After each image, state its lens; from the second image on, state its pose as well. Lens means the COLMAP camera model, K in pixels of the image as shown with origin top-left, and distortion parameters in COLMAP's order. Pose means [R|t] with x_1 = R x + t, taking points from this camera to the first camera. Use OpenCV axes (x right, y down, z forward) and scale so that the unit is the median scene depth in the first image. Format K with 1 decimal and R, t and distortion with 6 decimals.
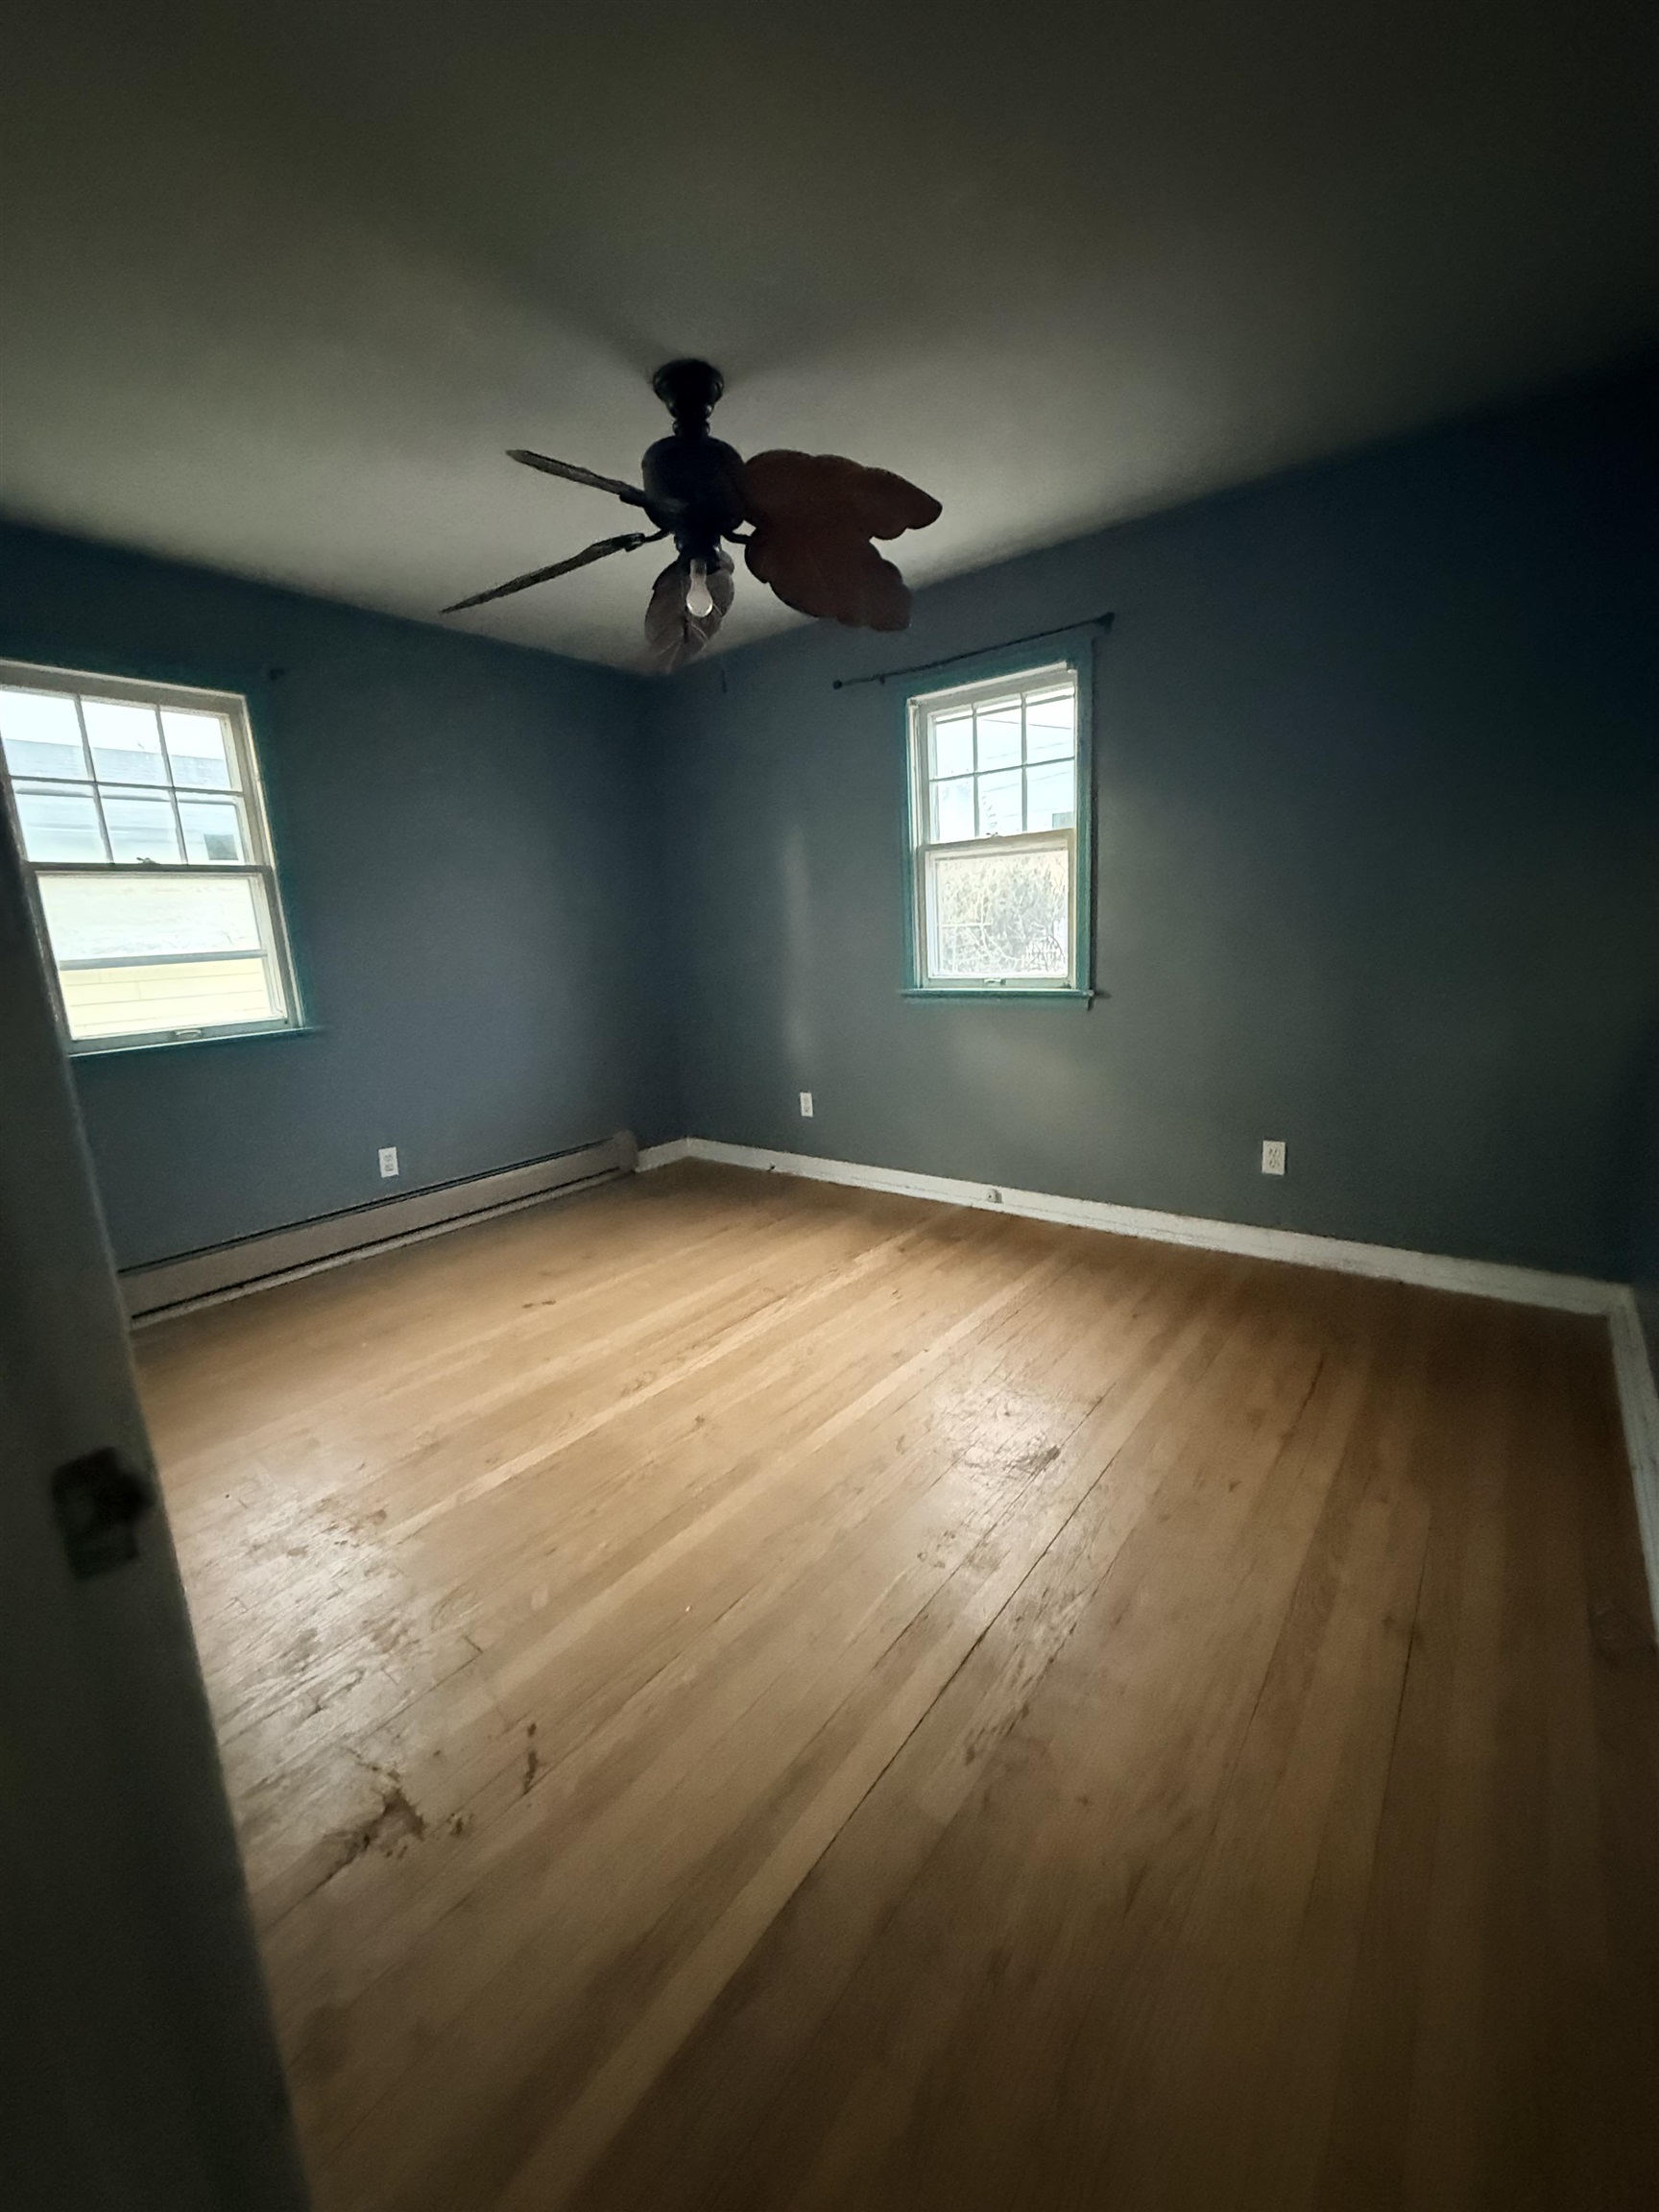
lens RADIAL K [[884.7, 0, 829.5], [0, 884.7, 1106.0], [0, 0, 1]] dist [0.000404, 0.000040]
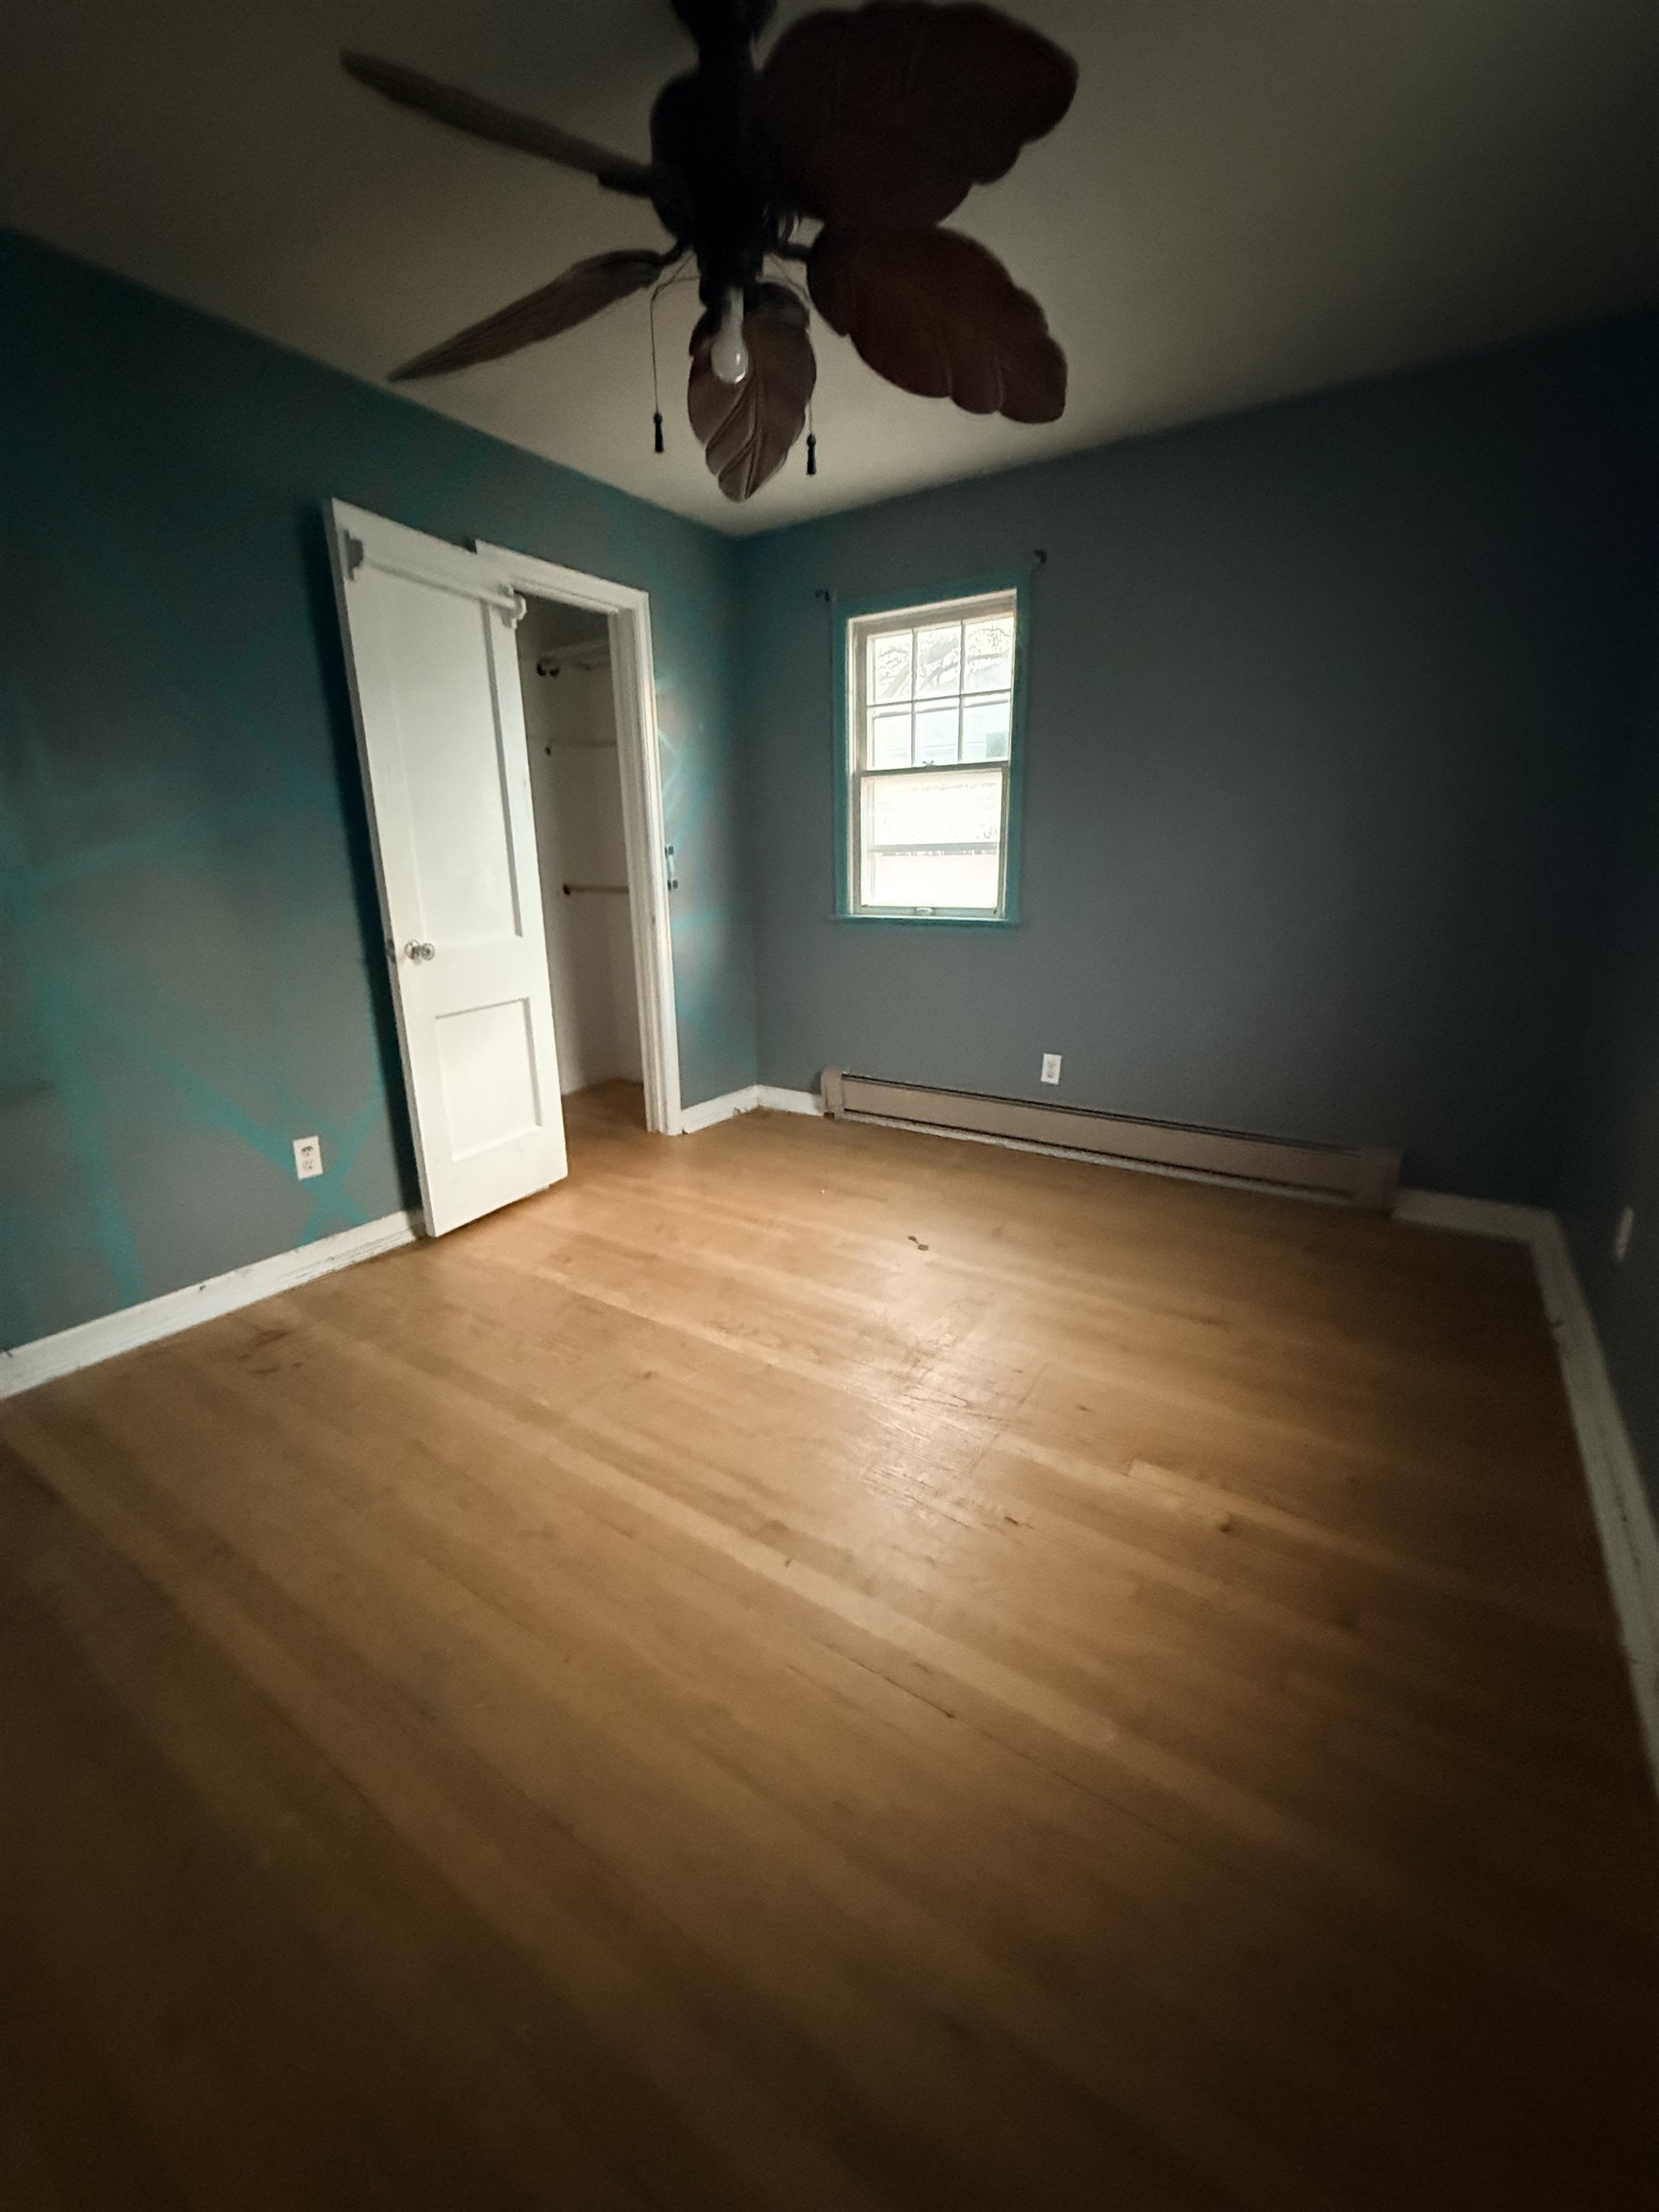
lens RADIAL K [[884.7, 0, 829.5], [0, 884.7, 1106.0], [0, 0, 1]] dist [0.000404, 0.000040]
pose [[0.078816, 0.329973, -0.940694, 0.526126], [-0.186862, 0.931794, 0.311195, -0.197046], [0.979219, 0.151253, 0.135099, 0.794184]]
